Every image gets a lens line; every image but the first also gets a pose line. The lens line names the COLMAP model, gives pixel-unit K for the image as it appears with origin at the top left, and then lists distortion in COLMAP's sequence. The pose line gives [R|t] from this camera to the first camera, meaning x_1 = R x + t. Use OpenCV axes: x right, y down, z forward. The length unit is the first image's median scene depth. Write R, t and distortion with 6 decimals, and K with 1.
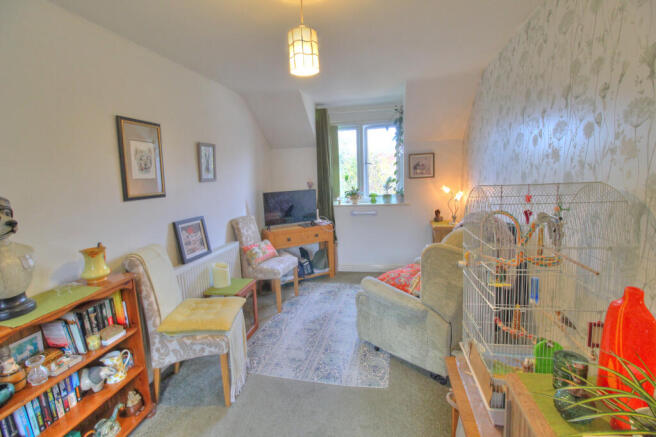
lens RADIAL K [[309.7, 0, 328.7], [0, 309.7, 217.3], [0, 0, 1]] dist [0.006745, -0.002019]
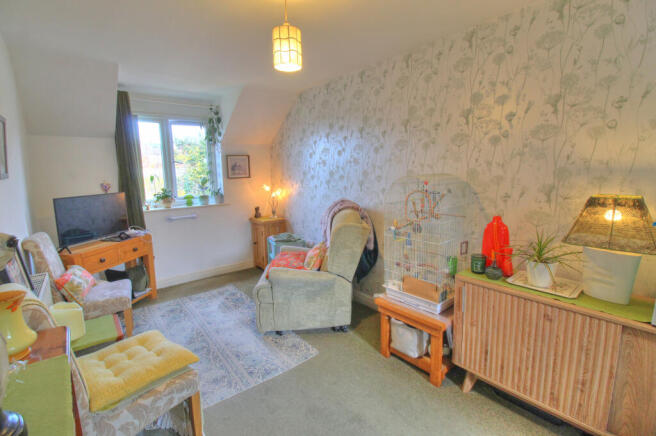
lens RADIAL K [[309.7, 0, 329.4], [0, 309.7, 217.9], [0, 0, 1]] dist [0.006745, -0.002019]
pose [[0.635484, -0.097047, 0.765991, -0.327316], [0.109640, 0.993359, 0.034893, 0.004050], [-0.764290, 0.061809, 0.641903, 0.098030]]
